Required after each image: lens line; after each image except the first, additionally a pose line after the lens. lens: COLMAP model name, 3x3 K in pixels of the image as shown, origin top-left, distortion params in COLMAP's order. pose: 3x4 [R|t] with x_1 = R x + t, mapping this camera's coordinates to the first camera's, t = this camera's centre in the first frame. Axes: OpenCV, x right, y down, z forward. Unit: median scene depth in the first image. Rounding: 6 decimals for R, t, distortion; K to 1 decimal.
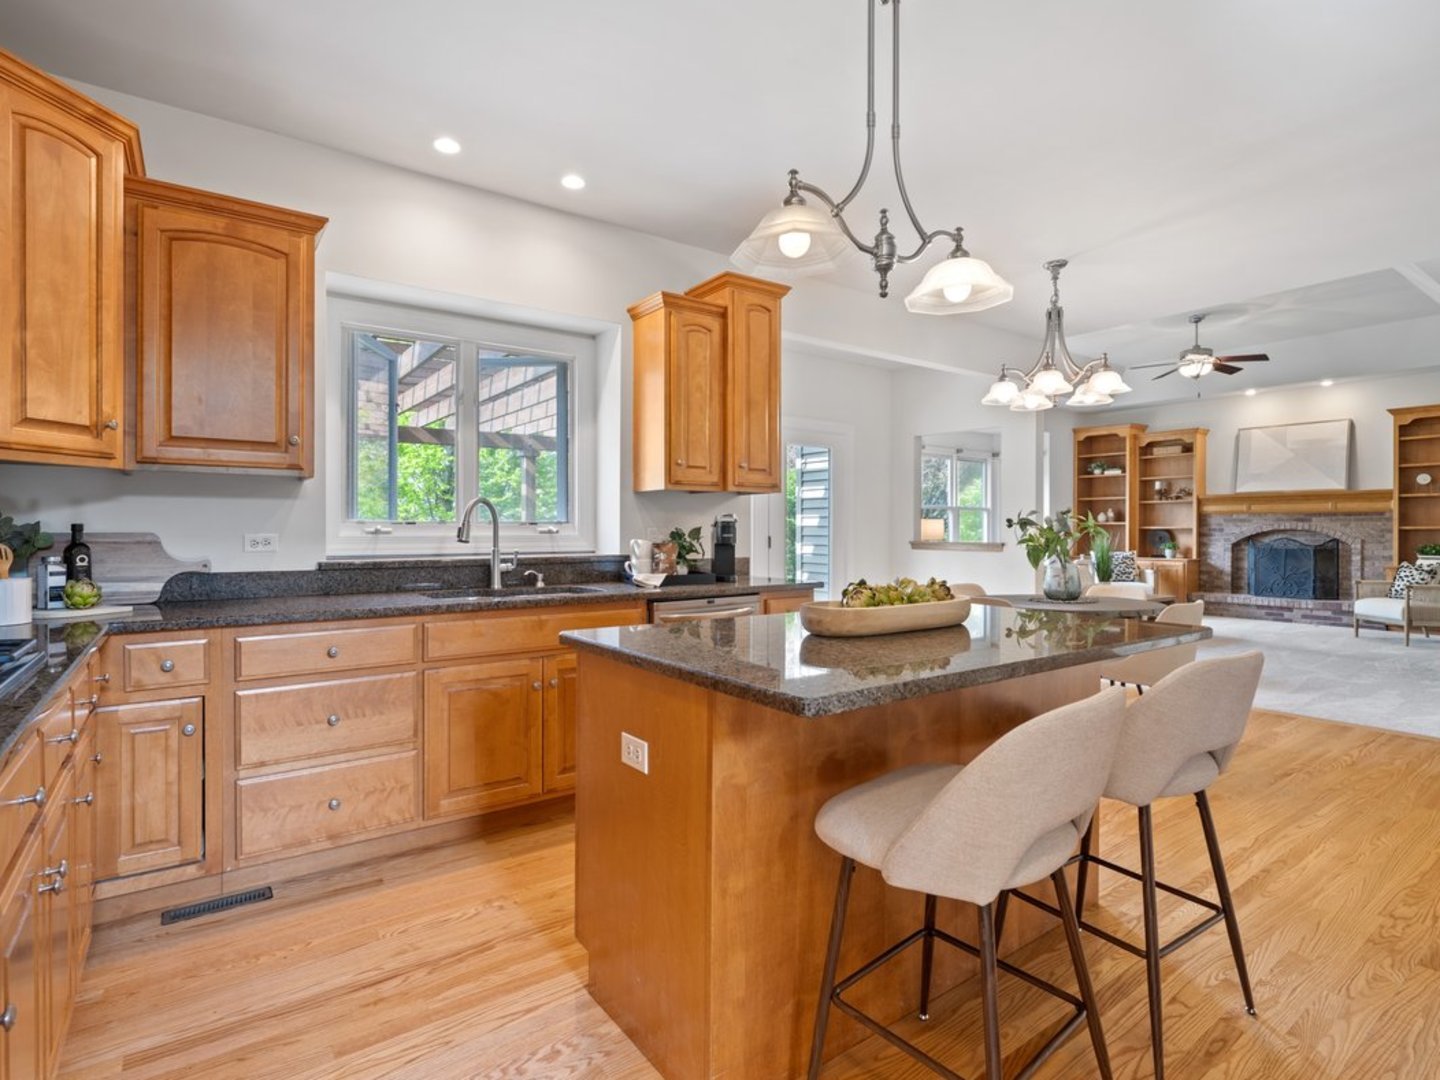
lens RADIAL K [[735.6, 0, 723.5], [0, 735.6, 534.3], [0, 0, 1]] dist [-0.006612, -0.001229]
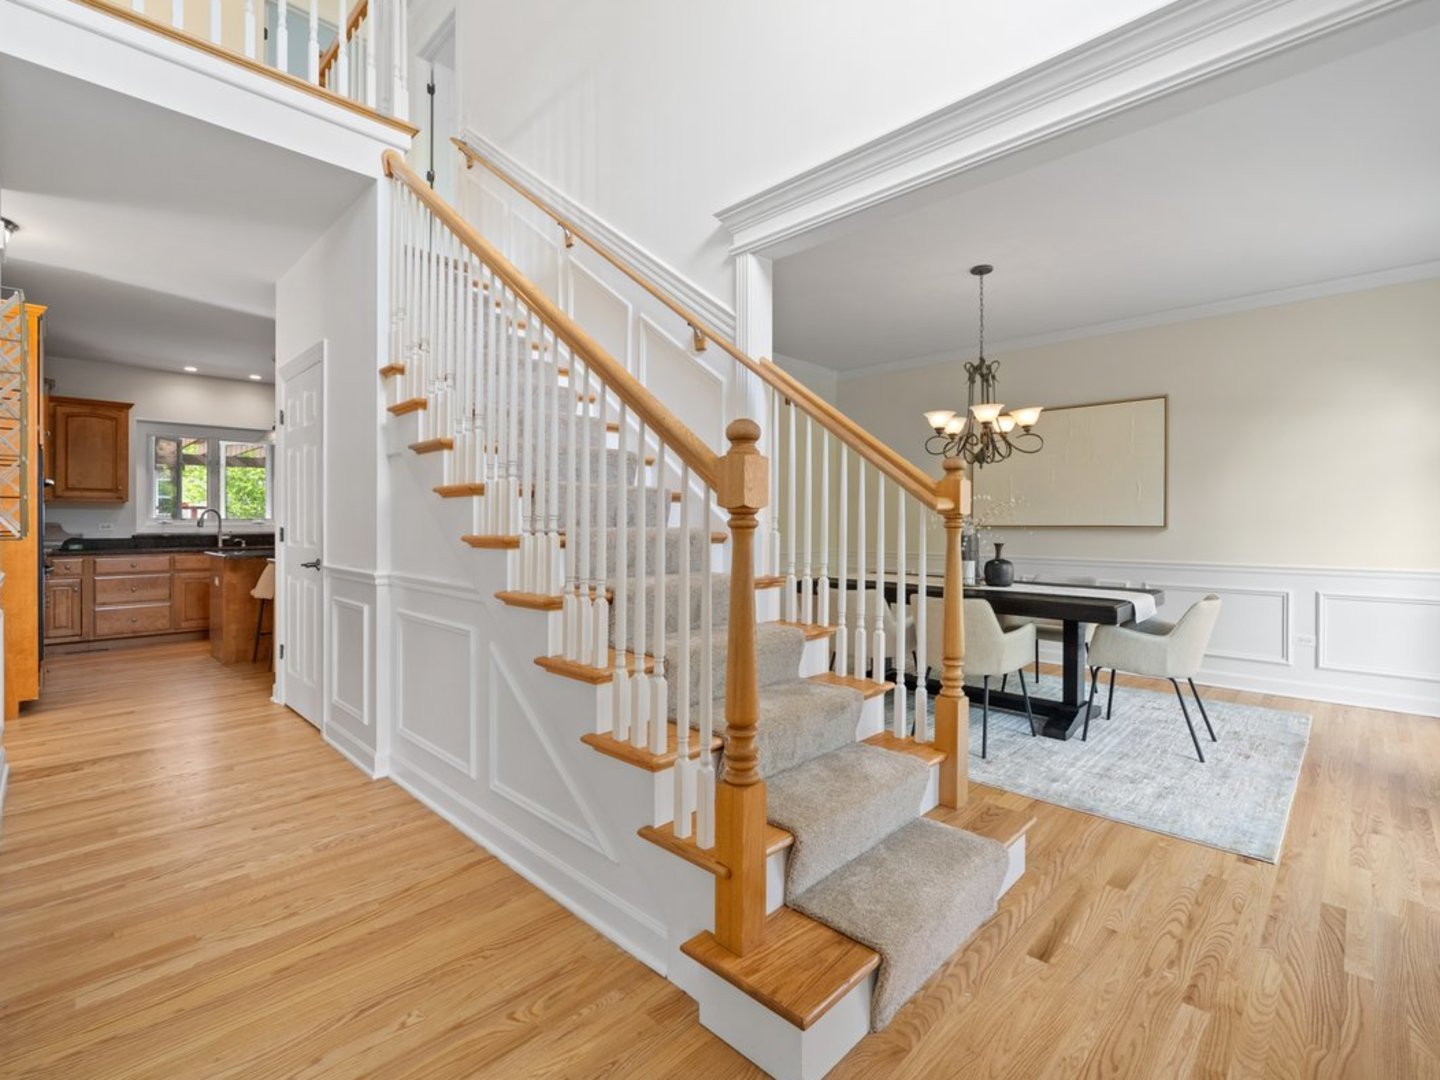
lens RADIAL K [[663.2, 0, 714.7], [0, 663.2, 526.7], [0, 0, 1]] dist [-0.002388, 0.000018]
pose [[0.986542, -0.002544, 0.163489, 0.956709], [0.002986, 0.999993, -0.002460, 0.019984], [-0.163481, 0.002915, 0.986542, -1.428648]]
